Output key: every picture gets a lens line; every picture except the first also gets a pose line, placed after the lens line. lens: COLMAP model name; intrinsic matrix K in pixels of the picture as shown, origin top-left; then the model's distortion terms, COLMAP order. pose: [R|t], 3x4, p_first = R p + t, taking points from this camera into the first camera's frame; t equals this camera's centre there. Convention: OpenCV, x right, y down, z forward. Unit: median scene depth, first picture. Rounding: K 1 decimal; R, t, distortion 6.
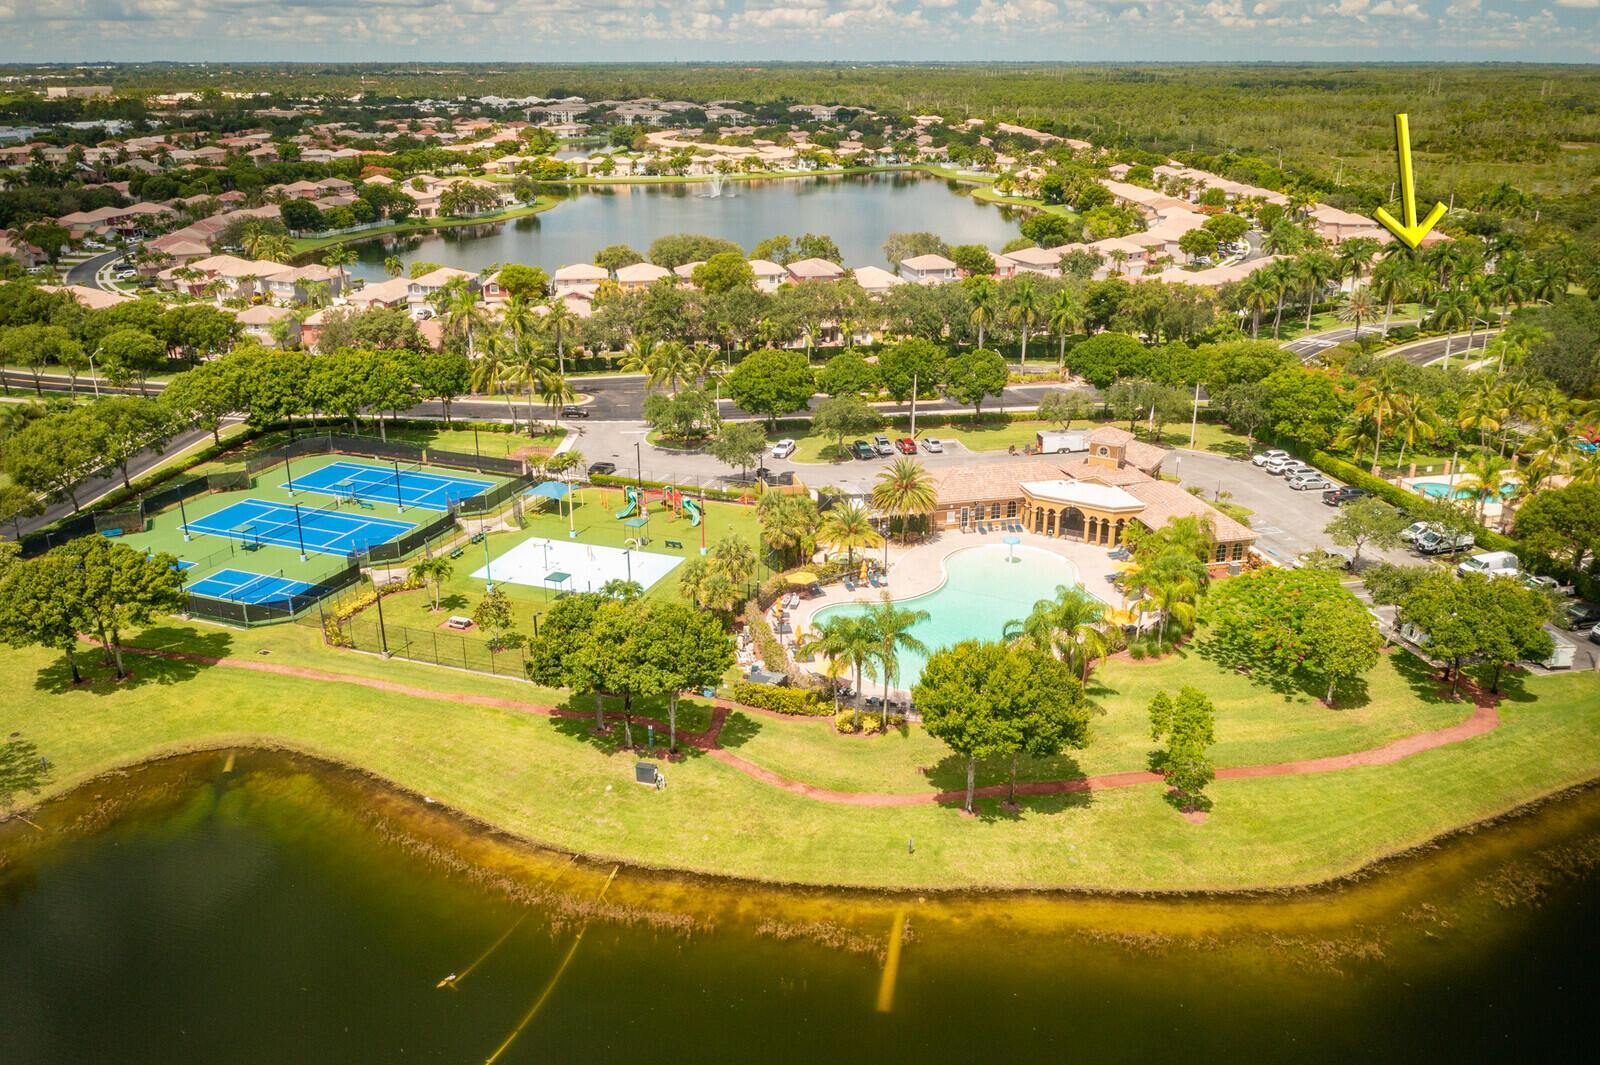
lens RADIAL K [[1316.5, 0, 800.0], [0, 1316.5, 532.5], [0, 0, 1]] dist [-0.051862, 0.110640]
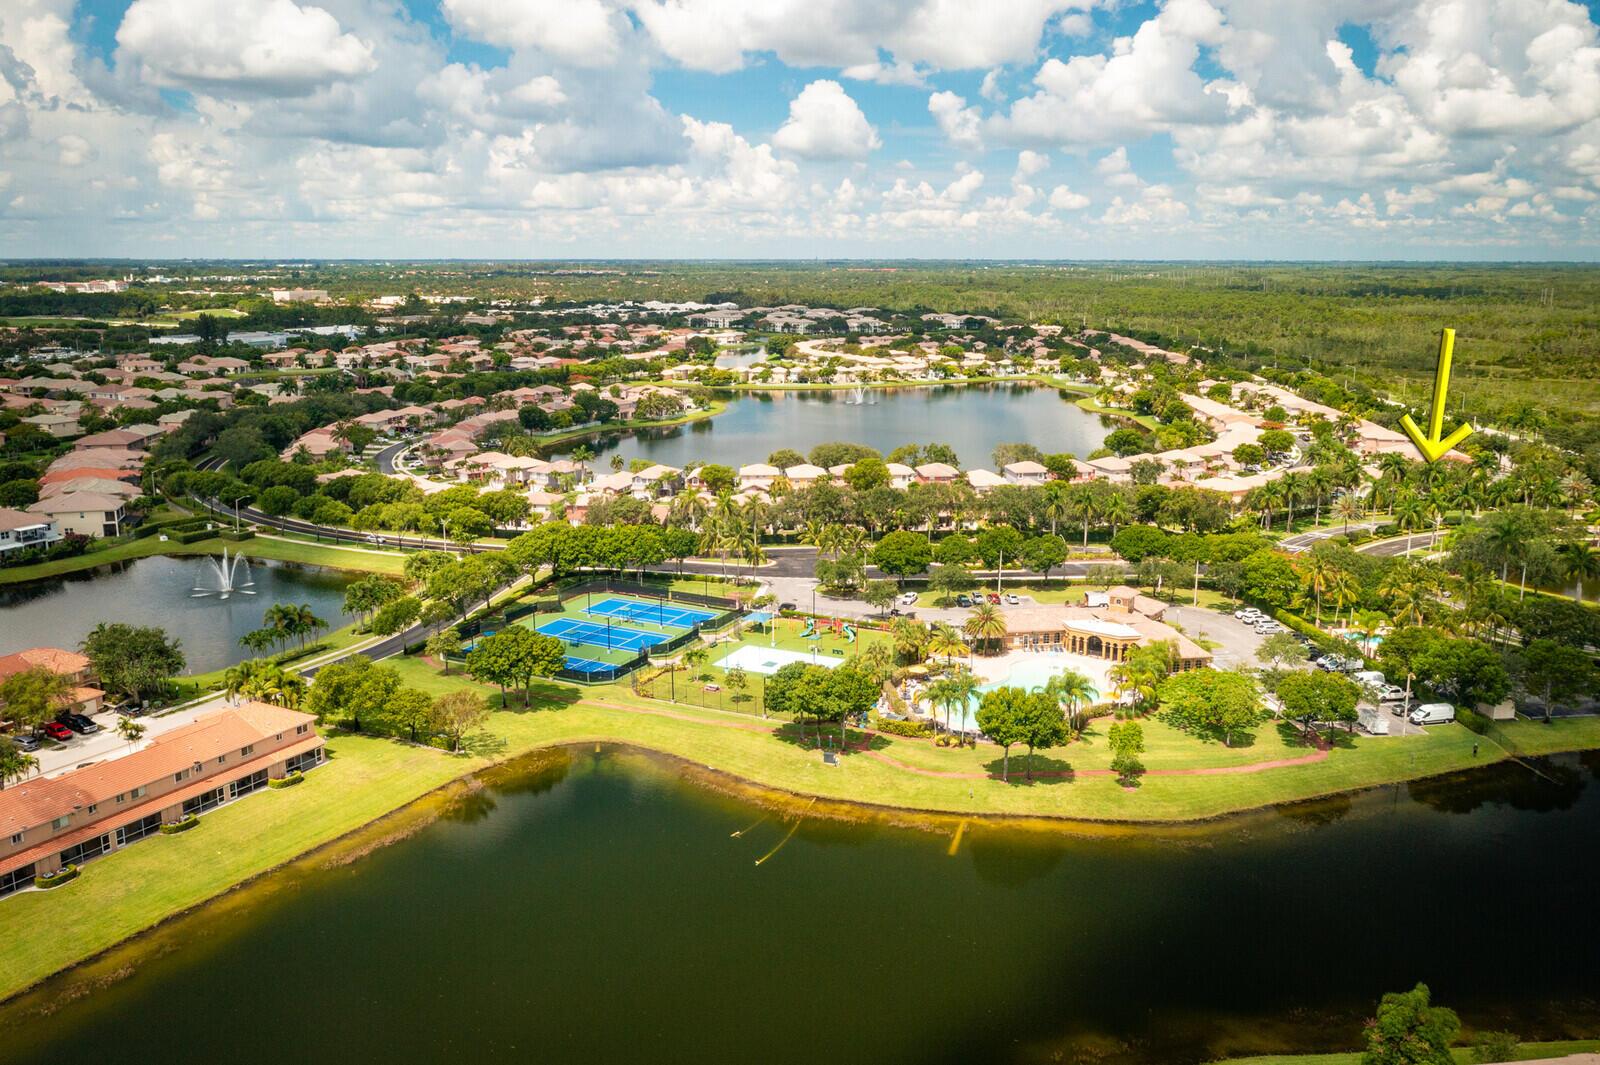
lens RADIAL K [[1316.5, 0, 800.0], [0, 1316.5, 532.5], [0, 0, 1]] dist [-0.051862, 0.110640]
pose [[0.994990, 0.023572, -0.097152, 0.006925], [-0.036715, 0.990056, -0.135801, 0.065022], [0.092985, 0.138687, 0.985961, -0.452703]]
